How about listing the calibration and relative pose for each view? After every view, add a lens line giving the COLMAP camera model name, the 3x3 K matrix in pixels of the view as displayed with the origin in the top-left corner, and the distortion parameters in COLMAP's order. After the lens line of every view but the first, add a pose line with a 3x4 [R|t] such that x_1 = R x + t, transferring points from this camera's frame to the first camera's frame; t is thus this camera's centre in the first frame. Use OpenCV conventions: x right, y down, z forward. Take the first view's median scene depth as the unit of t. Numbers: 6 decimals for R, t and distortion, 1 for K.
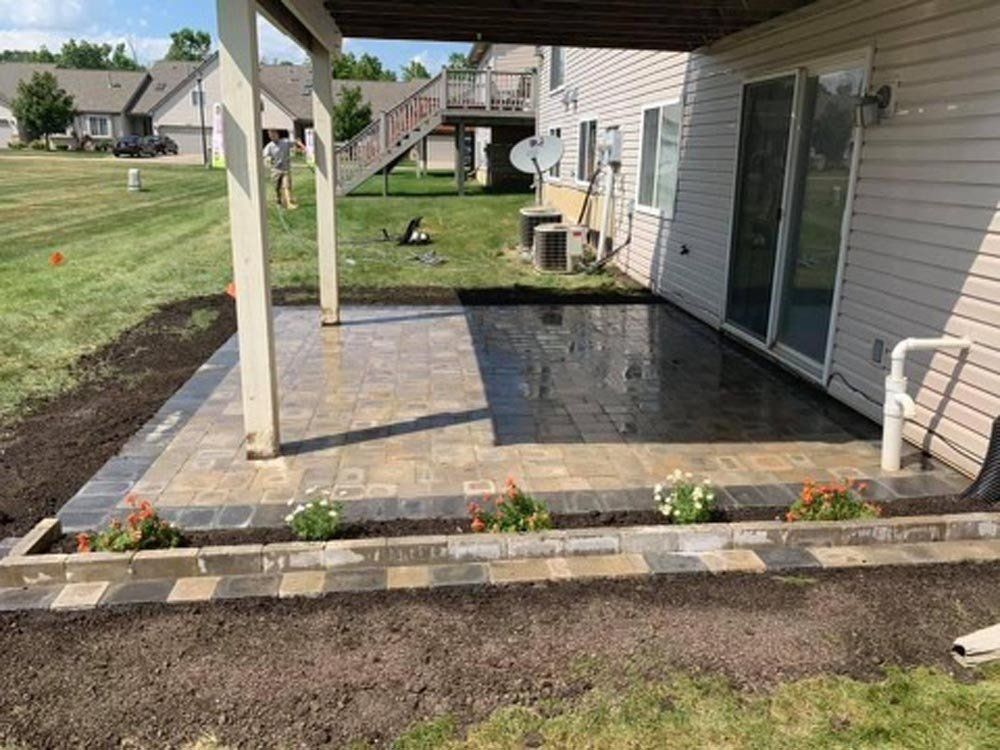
lens RADIAL K [[767.2, 0, 503.1], [0, 767.2, 377.9], [0, 0, 1]] dist [0.008237, -0.023115]
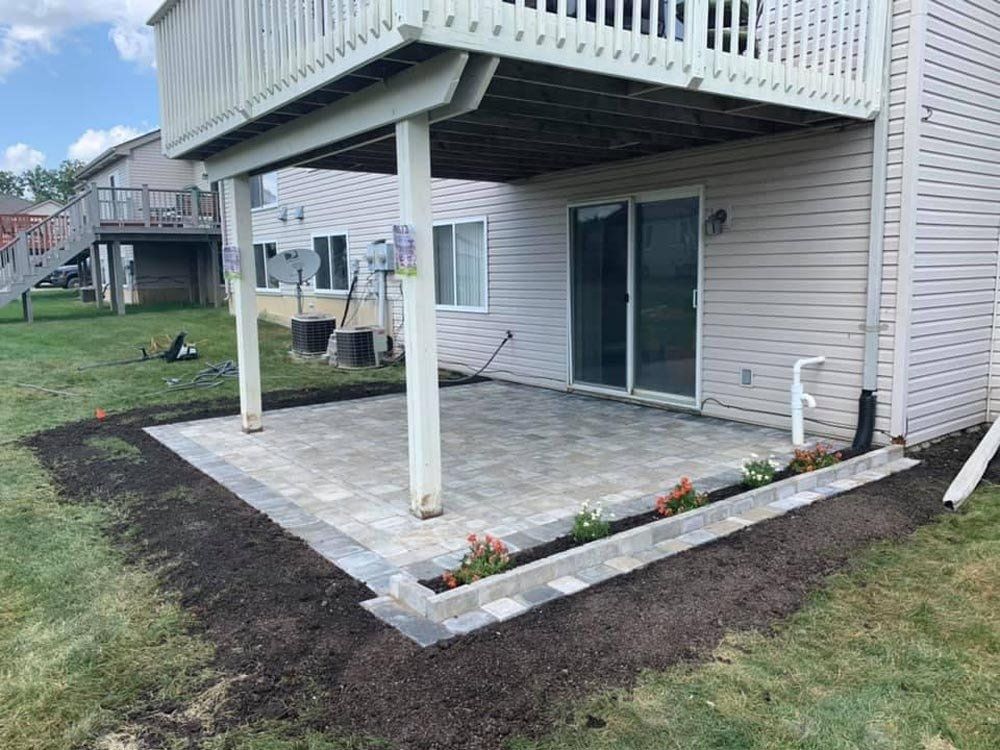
lens RADIAL K [[767.2, 0, 496.9], [0, 767.2, 371.5], [0, 0, 1]] dist [0.008237, -0.023115]
pose [[0.861721, -0.105096, 0.496378, -0.468832], [0.176249, 0.979394, -0.098609, 0.011967], [-0.475786, 0.172460, 0.862488, -0.052315]]
